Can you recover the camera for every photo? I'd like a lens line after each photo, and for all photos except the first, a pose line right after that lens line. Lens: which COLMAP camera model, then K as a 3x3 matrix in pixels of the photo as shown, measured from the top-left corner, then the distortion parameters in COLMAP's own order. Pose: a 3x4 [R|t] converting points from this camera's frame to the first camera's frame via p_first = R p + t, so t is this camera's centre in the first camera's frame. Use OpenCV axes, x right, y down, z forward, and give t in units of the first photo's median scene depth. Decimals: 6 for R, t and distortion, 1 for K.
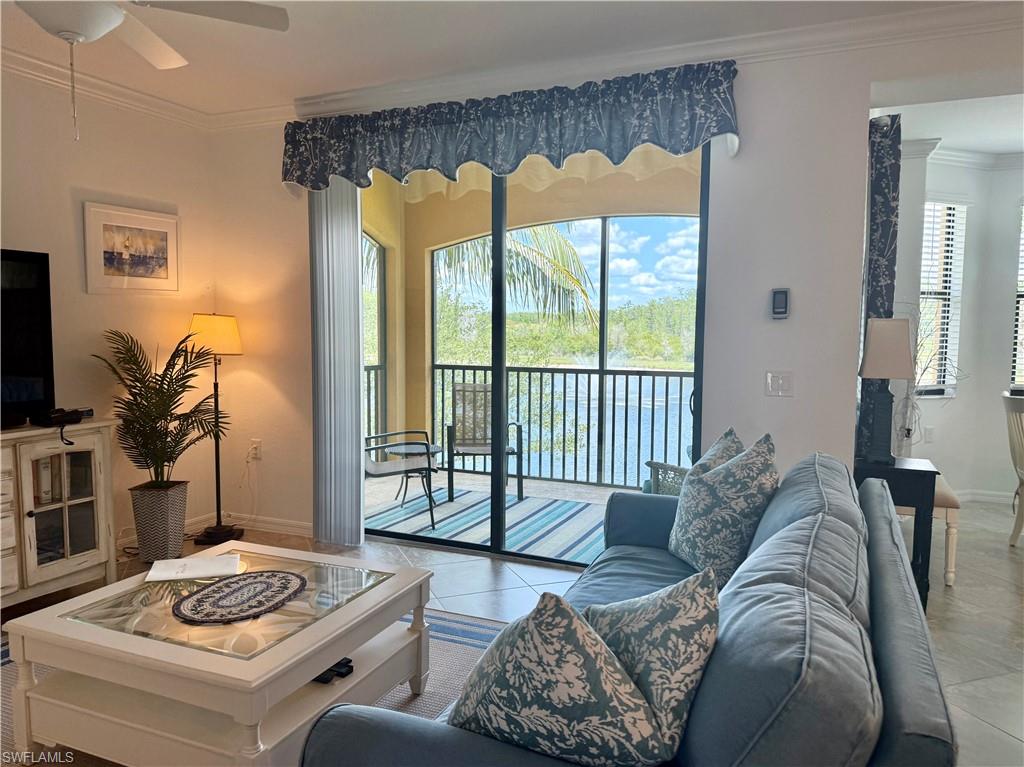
lens RADIAL K [[739.6, 0, 508.3], [0, 739.6, 388.2], [0, 0, 1]] dist [0.097159, -0.152801]
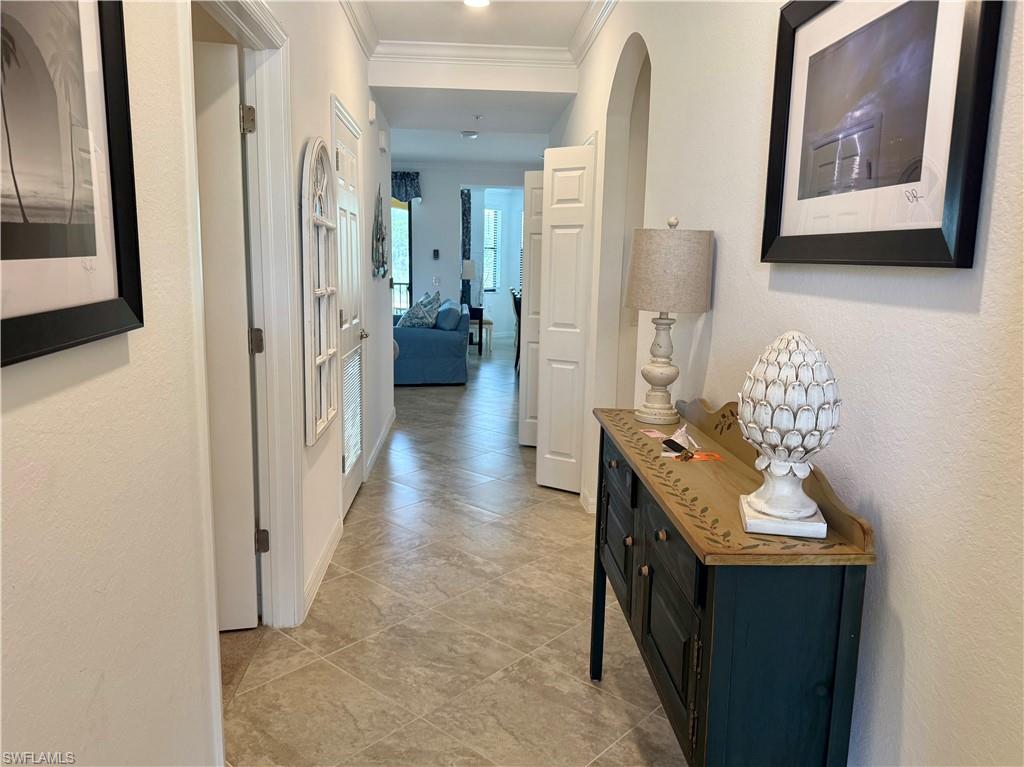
lens RADIAL K [[748.3, 0, 508.6], [0, 748.3, 382.5], [0, 0, 1]] dist [0.099405, -0.138848]
pose [[0.883957, -0.067197, 0.462714, -0.717081], [0.030129, 0.995748, 0.087049, 0.129319], [-0.466596, -0.063007, 0.882223, -1.621254]]
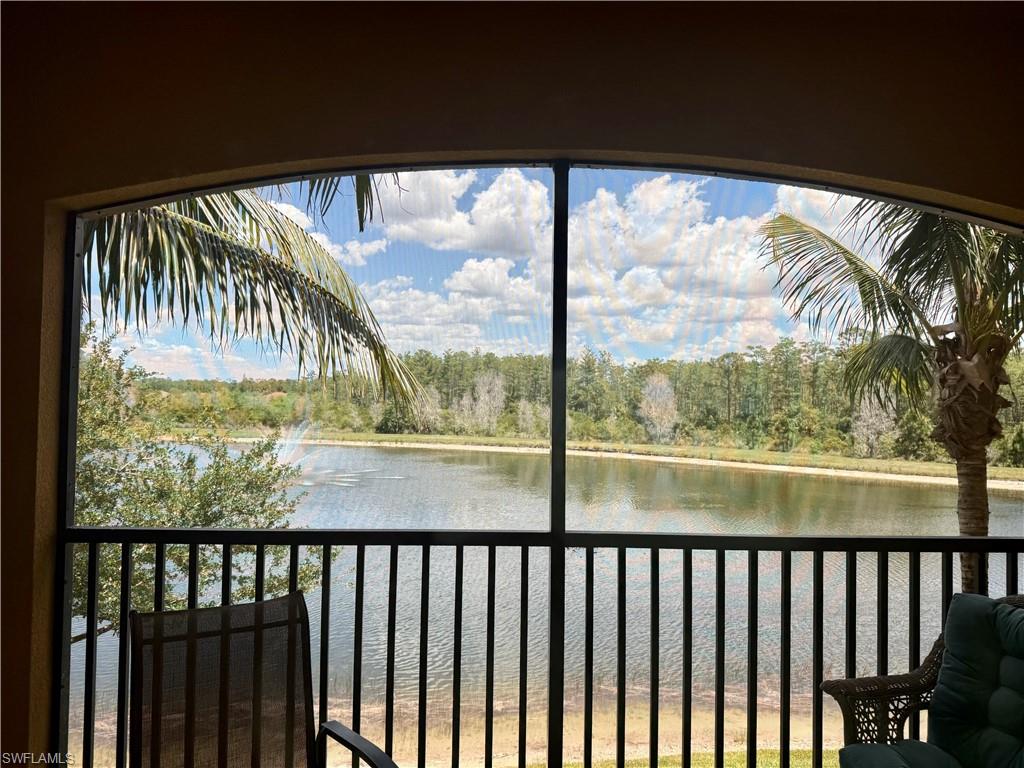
lens RADIAL K [[727.5, 0, 508.6], [0, 727.5, 379.6], [0, 0, 1]] dist [0.097250, -0.151366]
pose [[0.909537, 0.017417, 0.415259, -0.101278], [0.026773, 0.994591, -0.100356, -0.114394], [-0.414760, 0.102396, 0.904151, 1.083520]]
